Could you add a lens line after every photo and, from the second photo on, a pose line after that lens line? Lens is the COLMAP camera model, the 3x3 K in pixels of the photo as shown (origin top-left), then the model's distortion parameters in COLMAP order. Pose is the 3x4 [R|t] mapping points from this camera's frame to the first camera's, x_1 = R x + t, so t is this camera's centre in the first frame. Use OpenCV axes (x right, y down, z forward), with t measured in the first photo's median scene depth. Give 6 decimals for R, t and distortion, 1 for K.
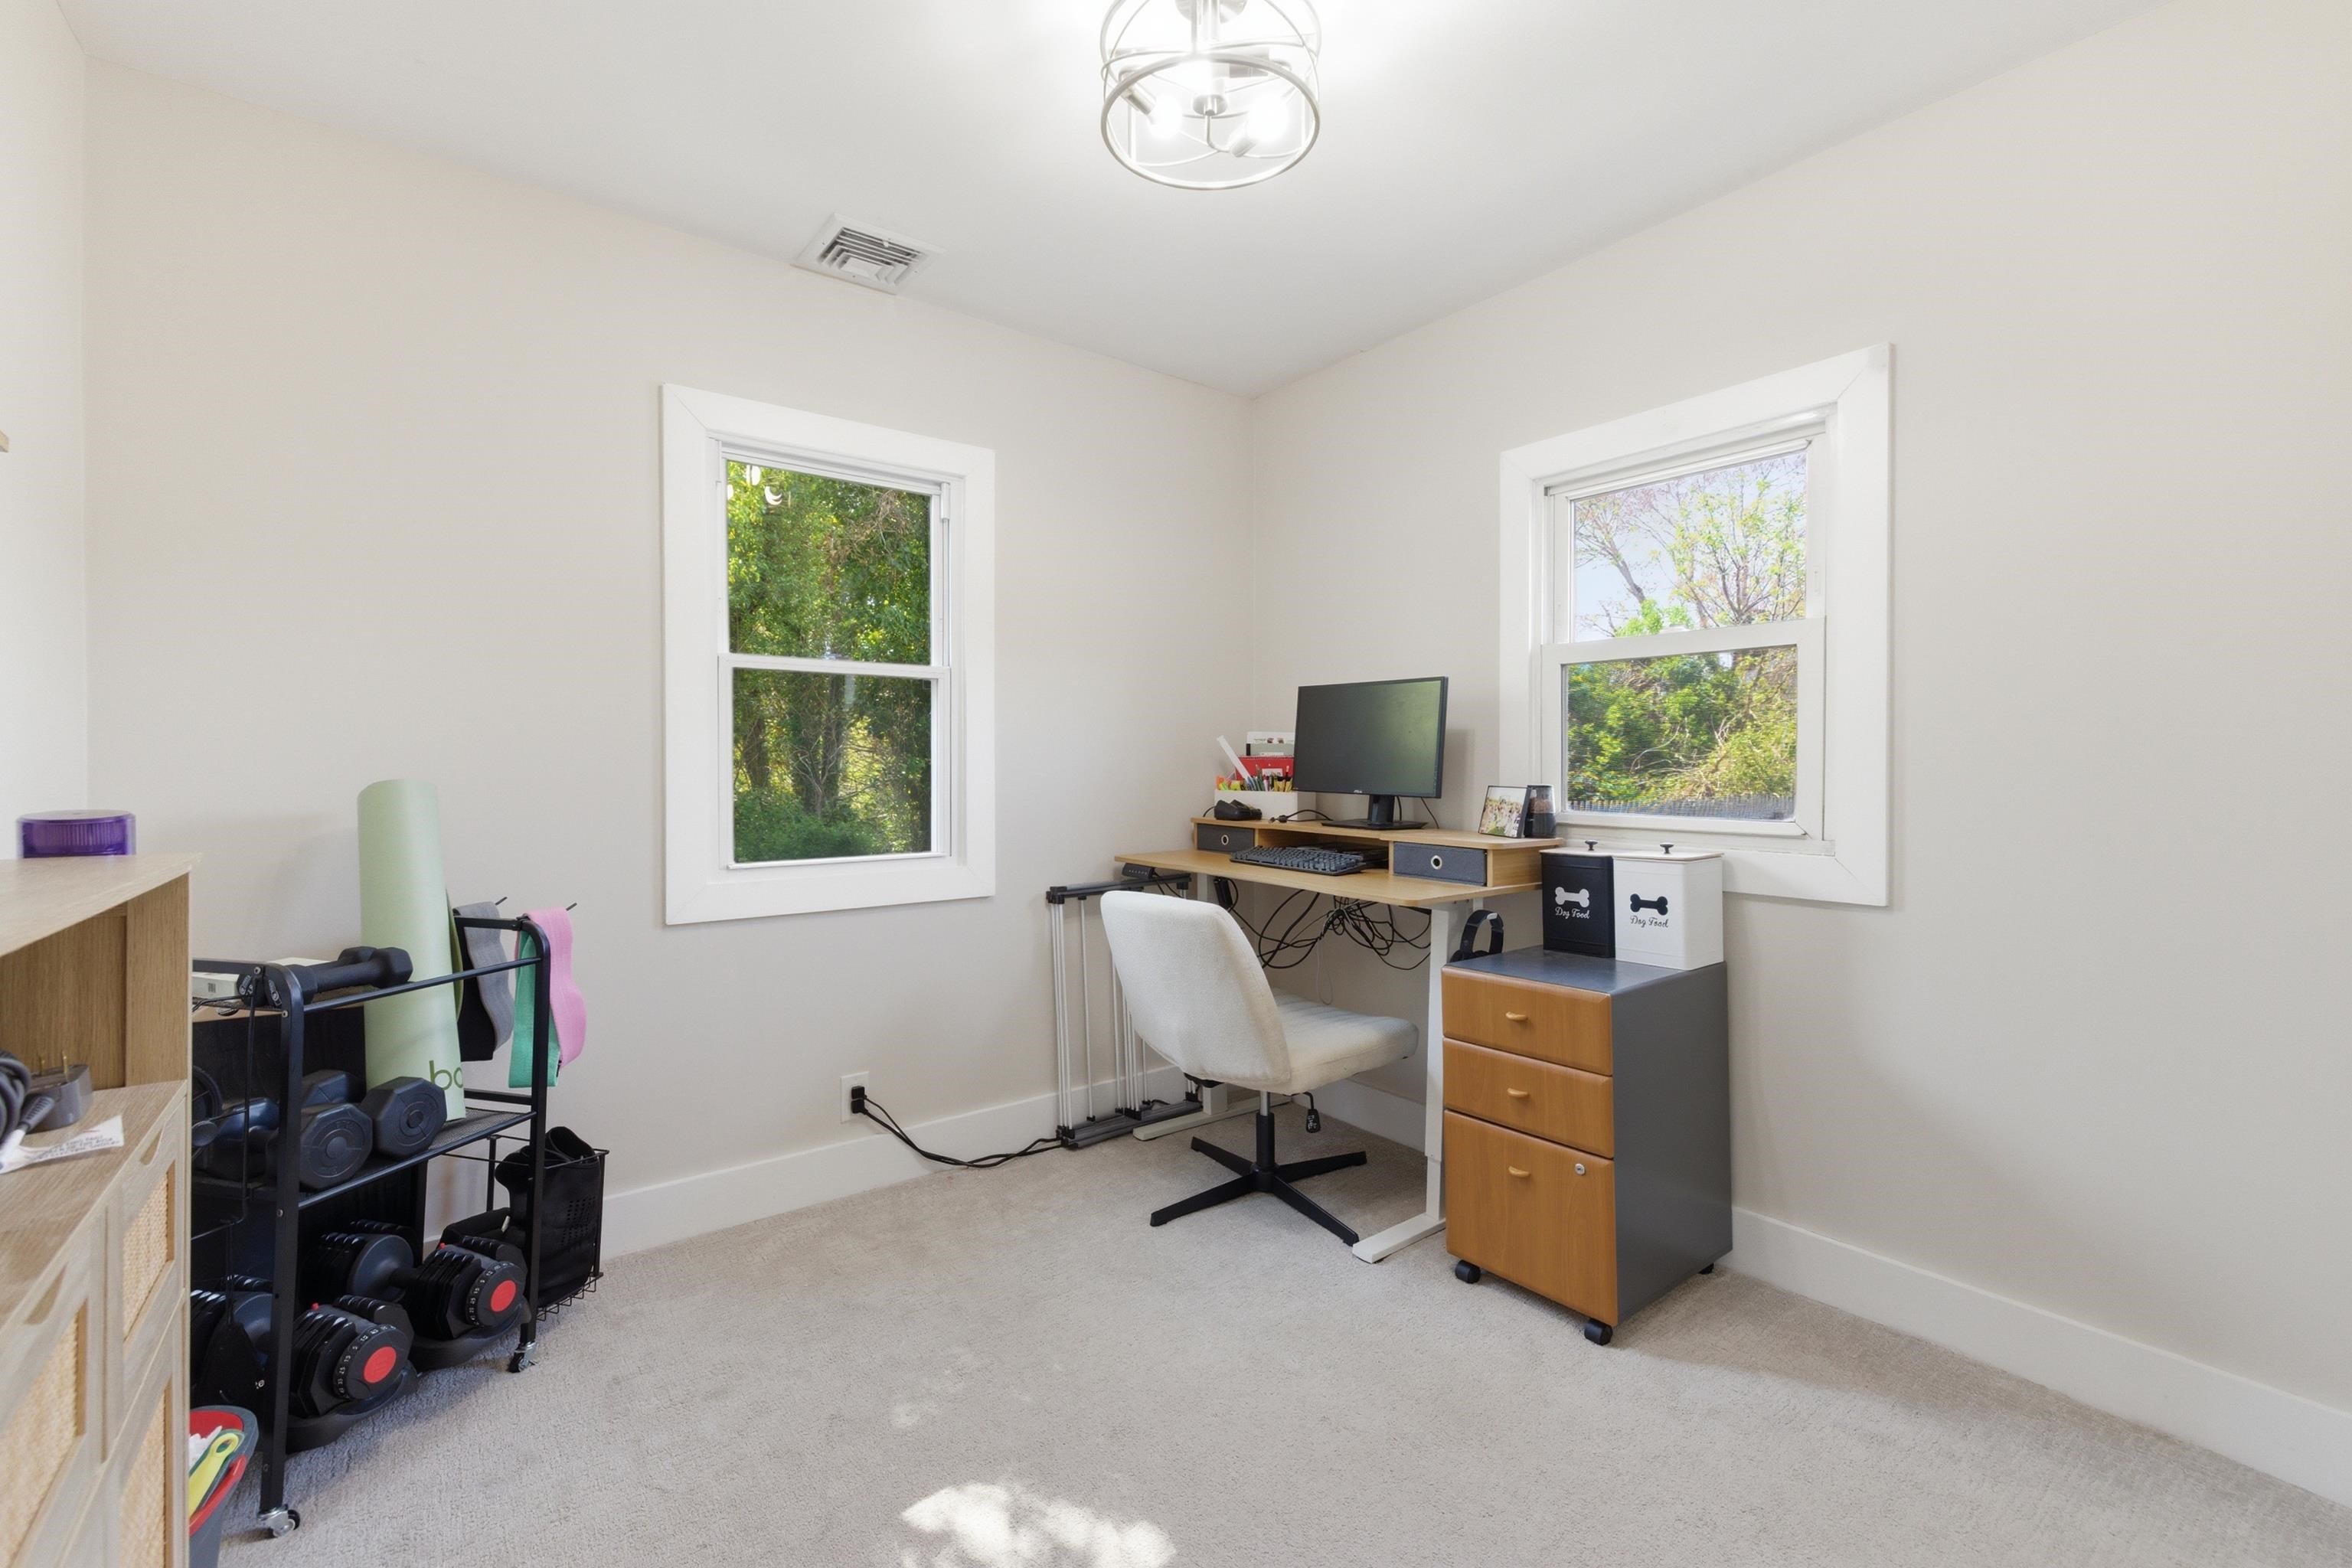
lens RADIAL K [[997.1, 0, 1176.9], [0, 997.1, 774.8], [0, 0, 1]] dist [0.006612, -0.000786]
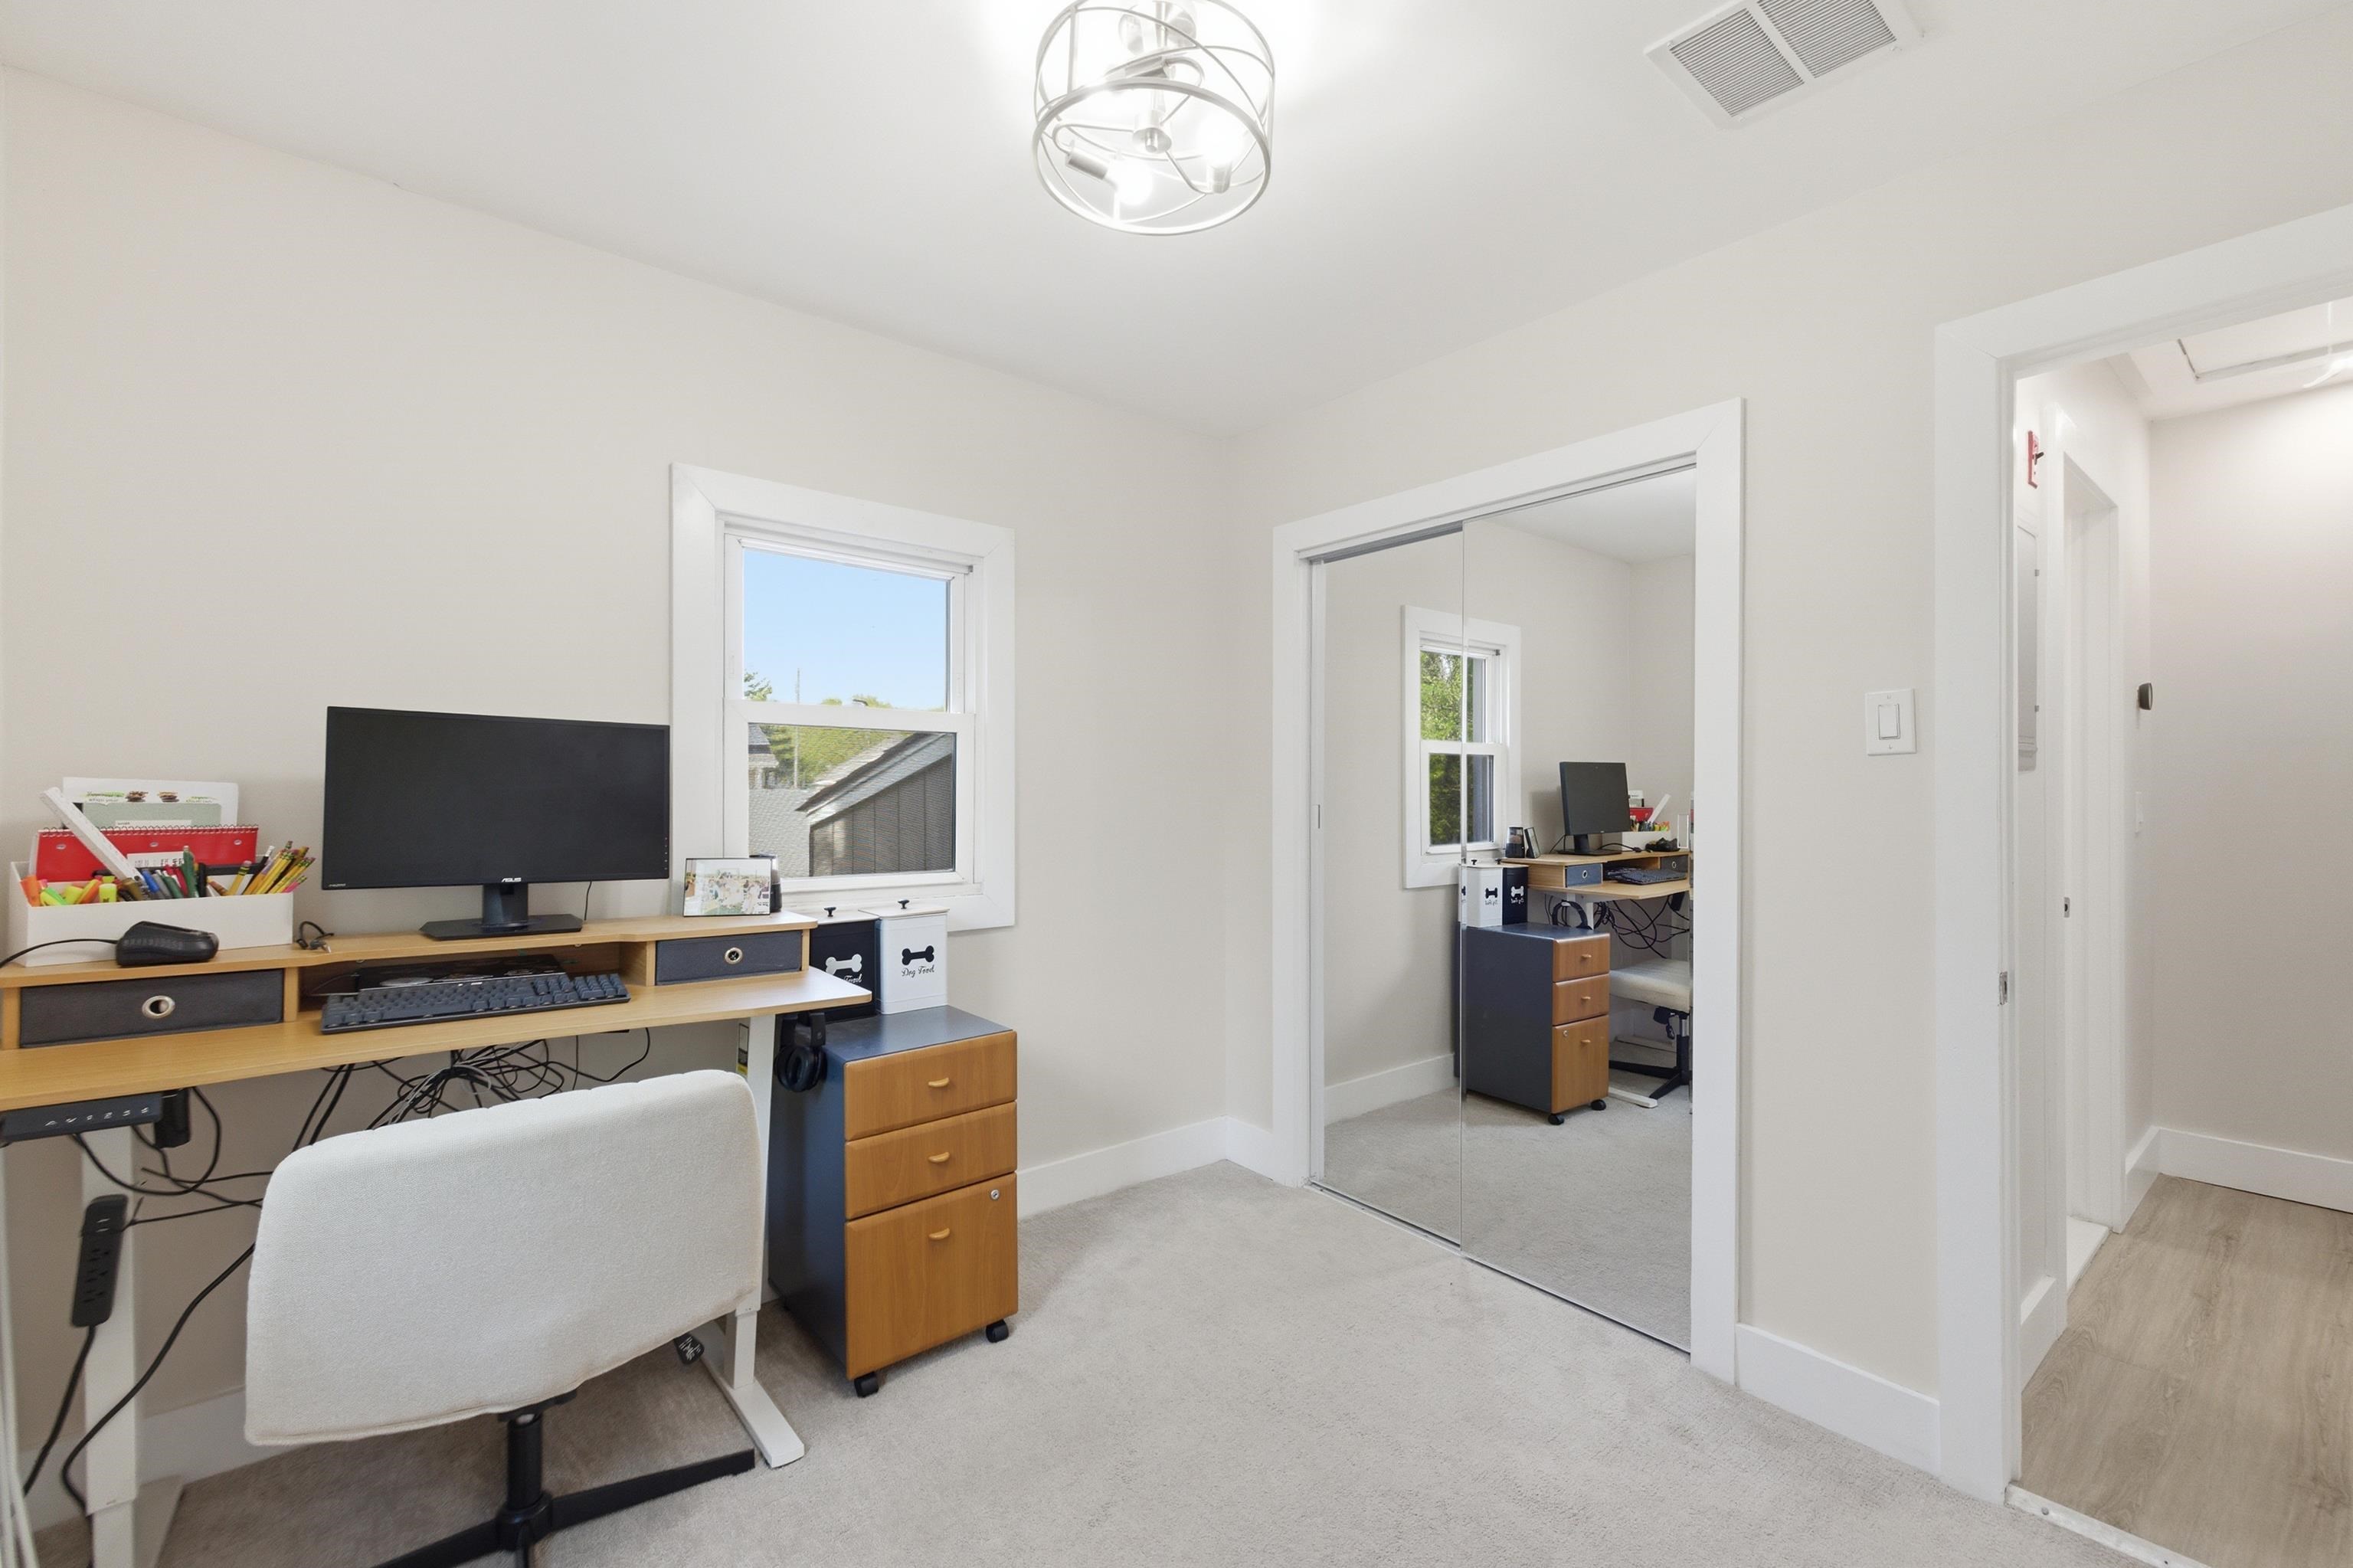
lens RADIAL K [[997.5, 0, 1174.2], [0, 997.5, 784.2], [0, 0, 1]] dist [0.006612, -0.000786]
pose [[-0.030168, 0.004839, 0.999533, -0.620119], [0.001766, 0.999987, -0.004788, -0.053491], [-0.999543, 0.001621, -0.030176, 0.705960]]
